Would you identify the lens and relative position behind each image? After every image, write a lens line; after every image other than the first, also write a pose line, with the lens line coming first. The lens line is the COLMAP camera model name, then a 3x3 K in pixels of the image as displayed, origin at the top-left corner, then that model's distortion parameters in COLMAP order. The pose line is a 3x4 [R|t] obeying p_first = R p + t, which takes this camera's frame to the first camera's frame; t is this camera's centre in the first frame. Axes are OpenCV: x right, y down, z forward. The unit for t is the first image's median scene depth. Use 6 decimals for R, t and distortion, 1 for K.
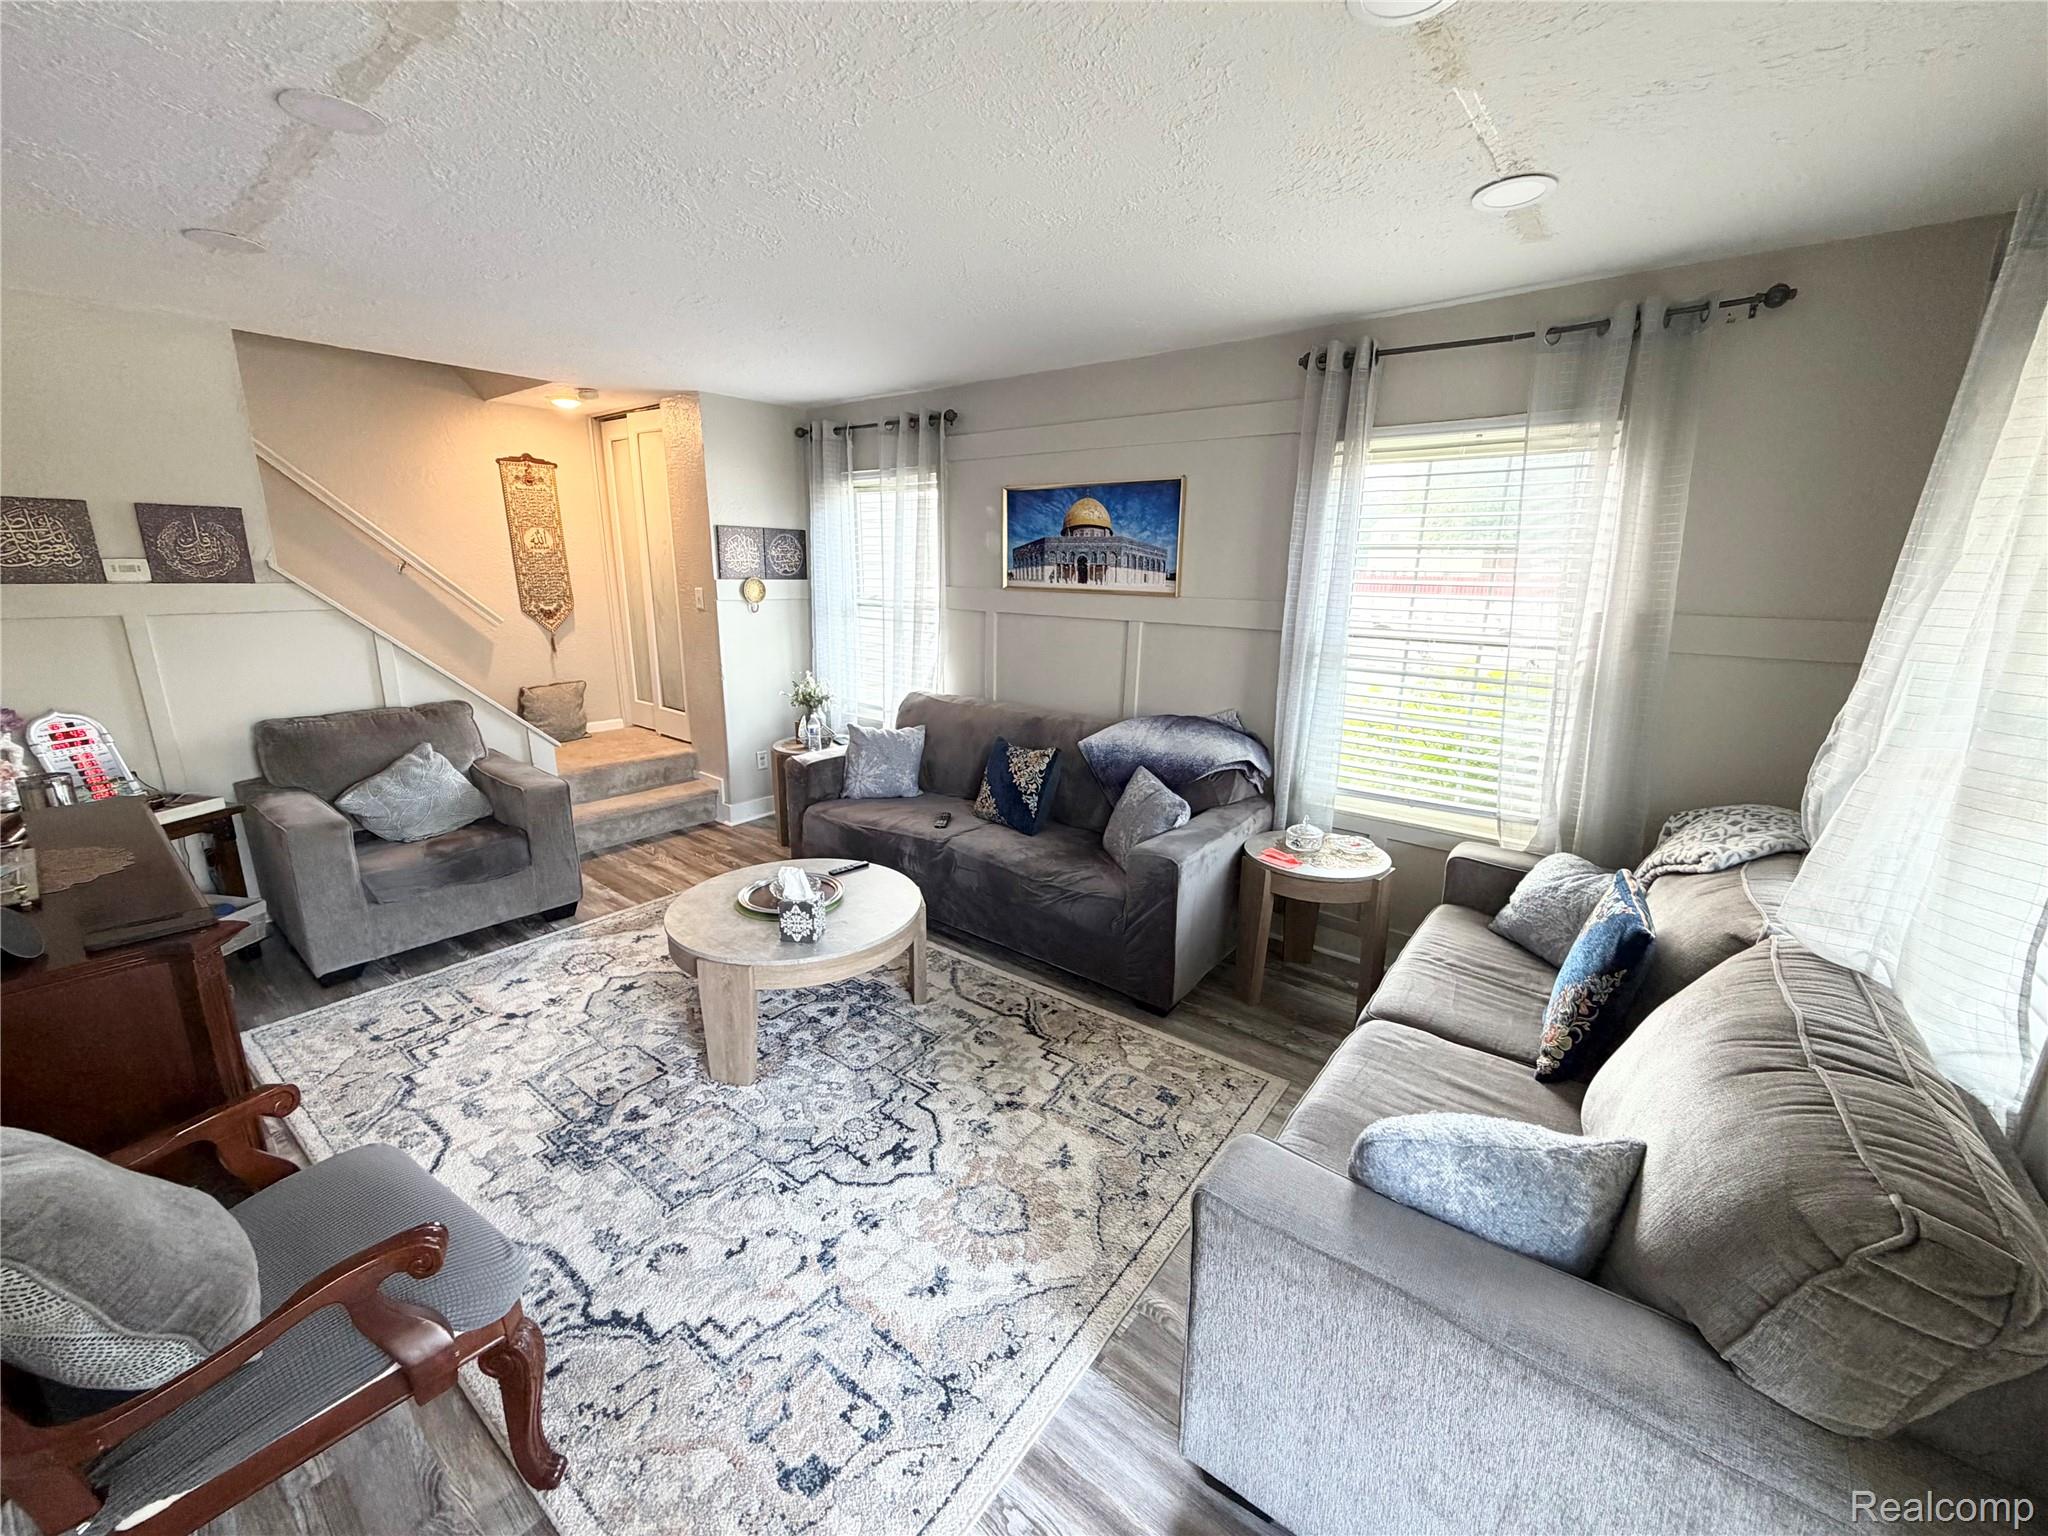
lens RADIAL K [[818.0, 0, 1017.0], [0, 818.0, 770.4], [0, 0, 1]] dist [0.000538, 0.000140]
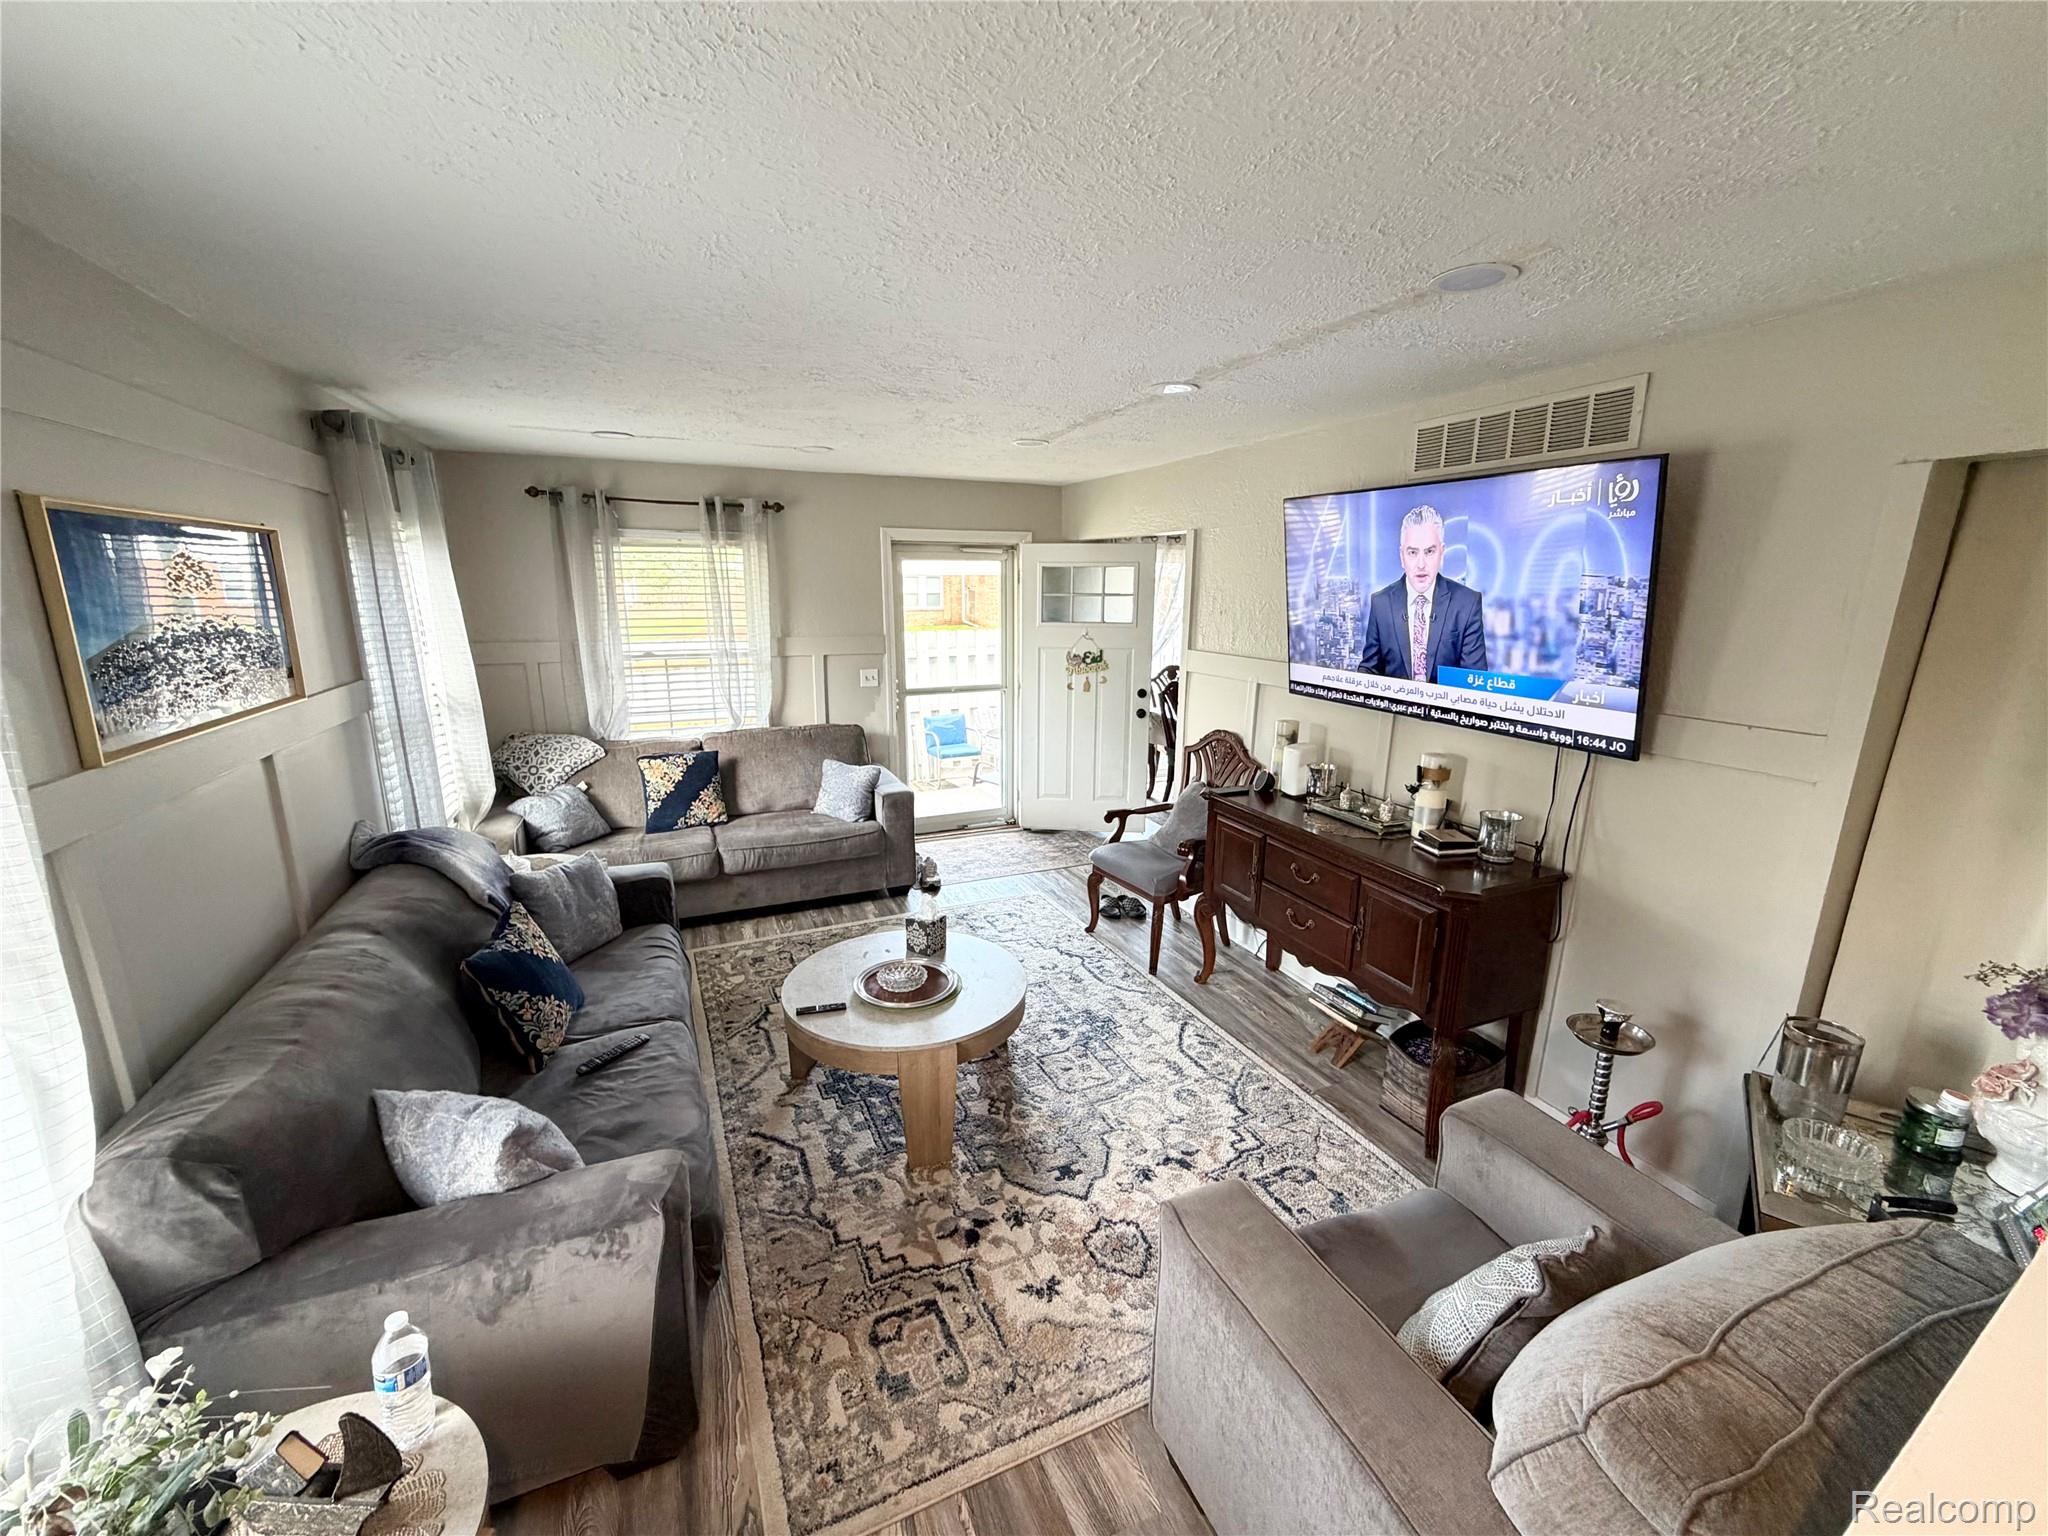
lens RADIAL K [[816.7, 0, 1017.2], [0, 816.7, 767.8], [0, 0, 1]] dist [-0.001101, -0.000116]
pose [[-0.881708, -0.124778, 0.454996, -0.730331], [0.099254, 0.893753, 0.437440, -0.451348], [-0.461237, 0.430855, -0.775644, 1.435074]]
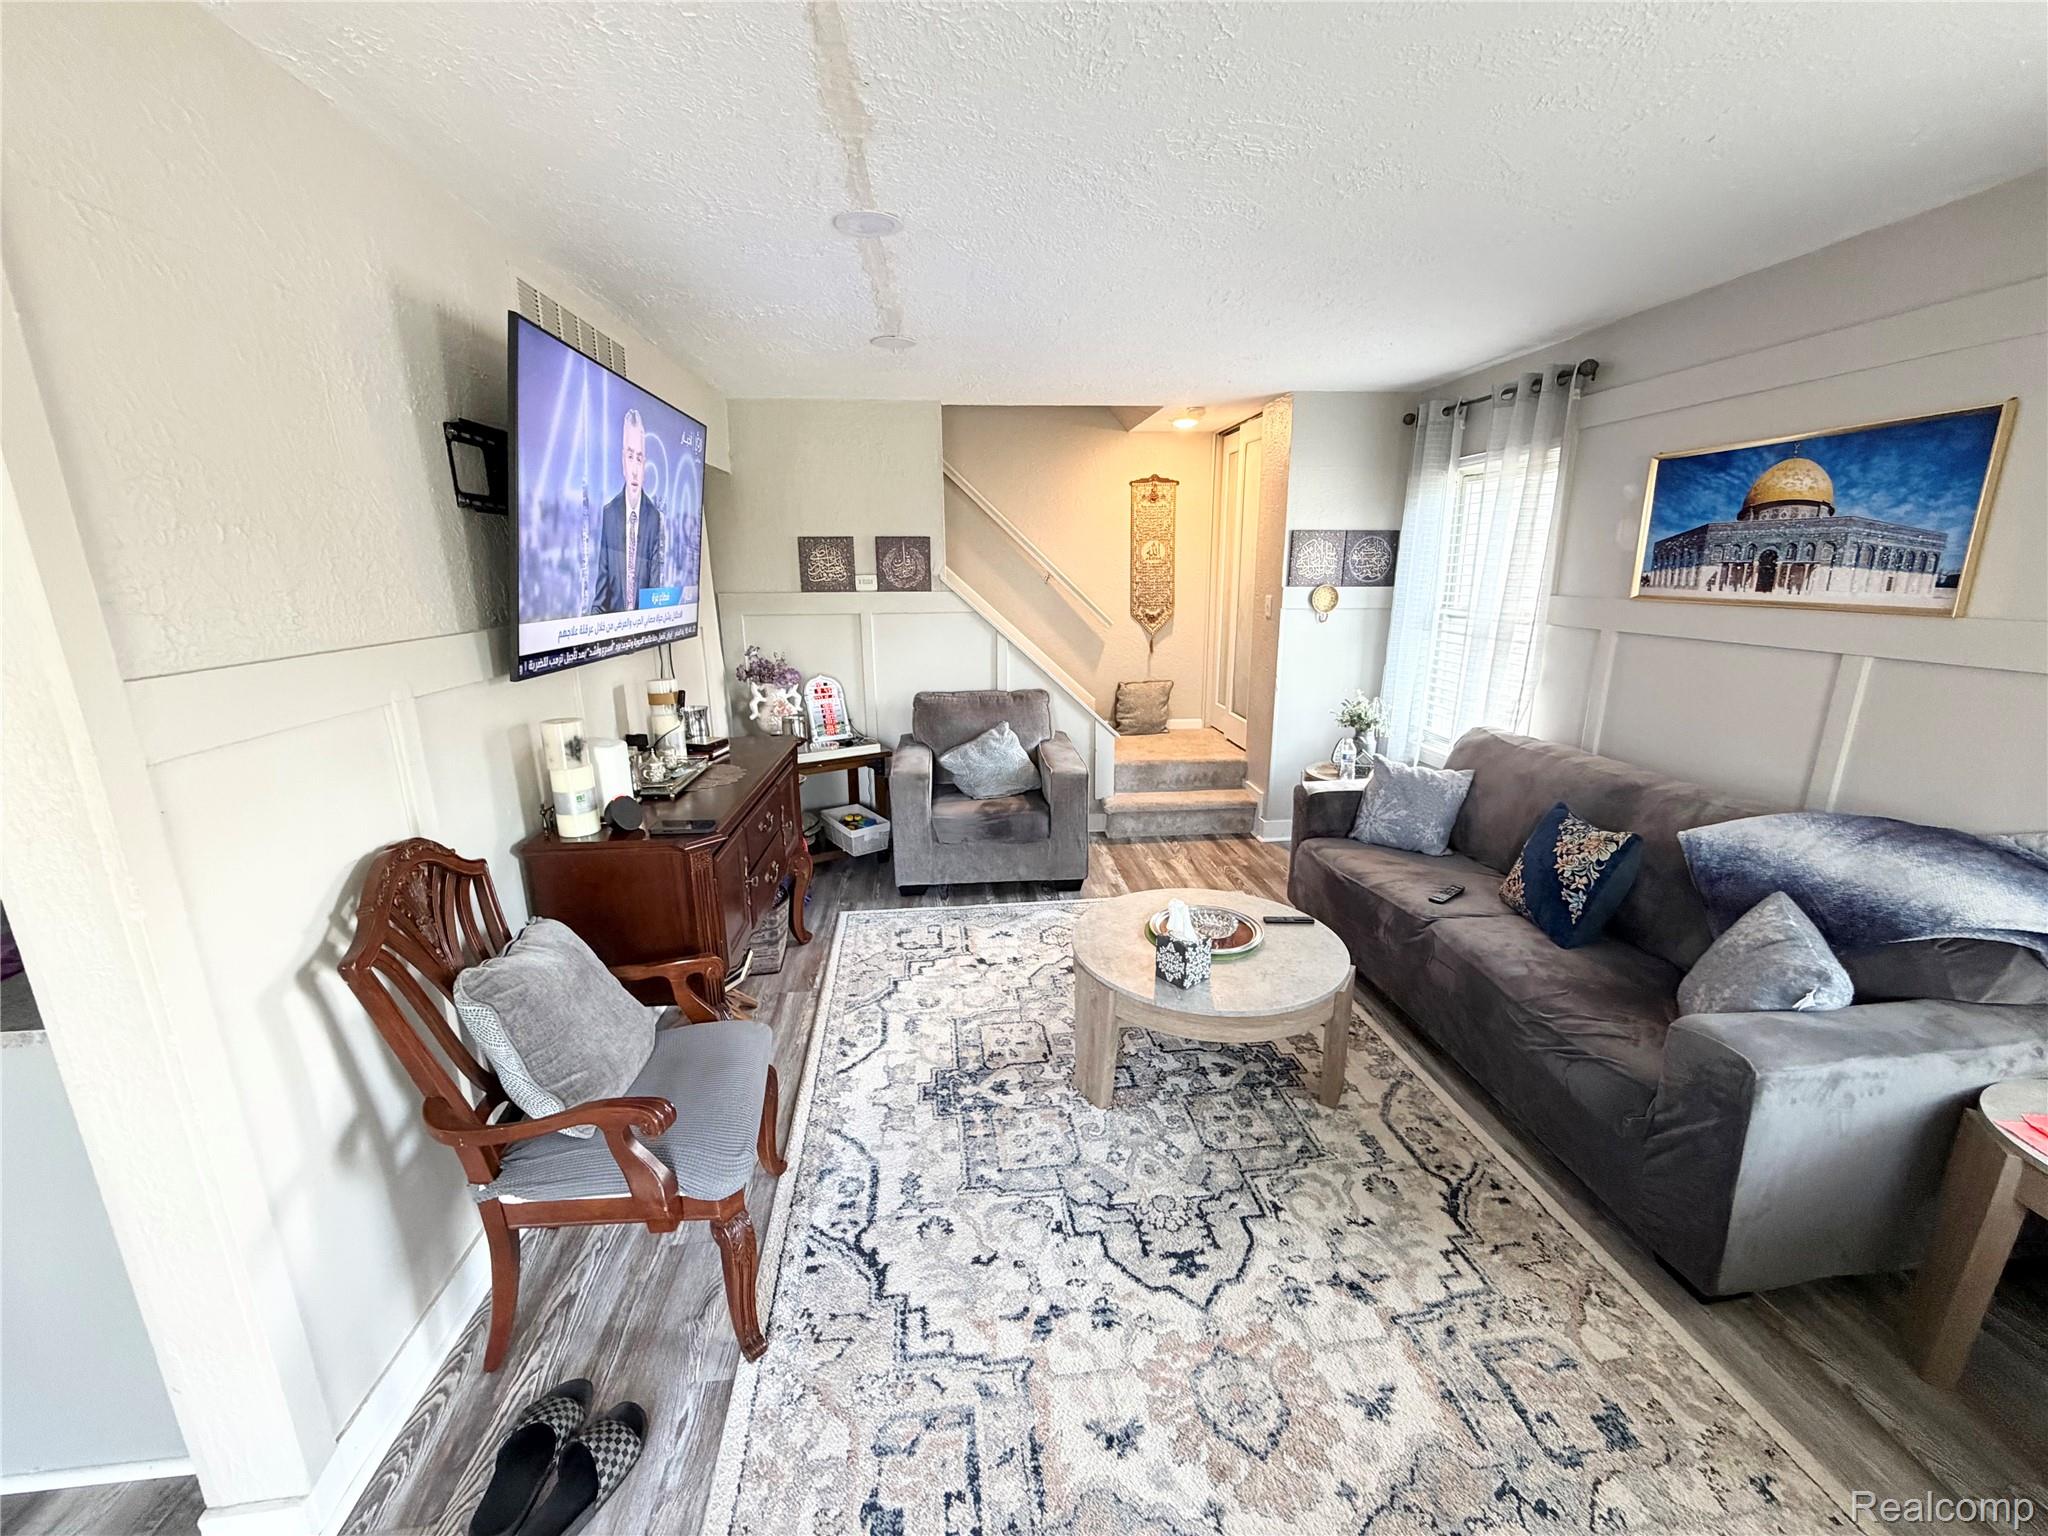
lens RADIAL K [[818.0, 0, 1017.0], [0, 818.0, 770.4], [0, 0, 1]] dist [0.000538, 0.000140]
pose [[0.694927, 0.154802, -0.702220, 0.177487], [-0.158877, 0.985473, 0.060016, -0.042489], [0.701309, 0.069860, 0.709426, 0.166713]]
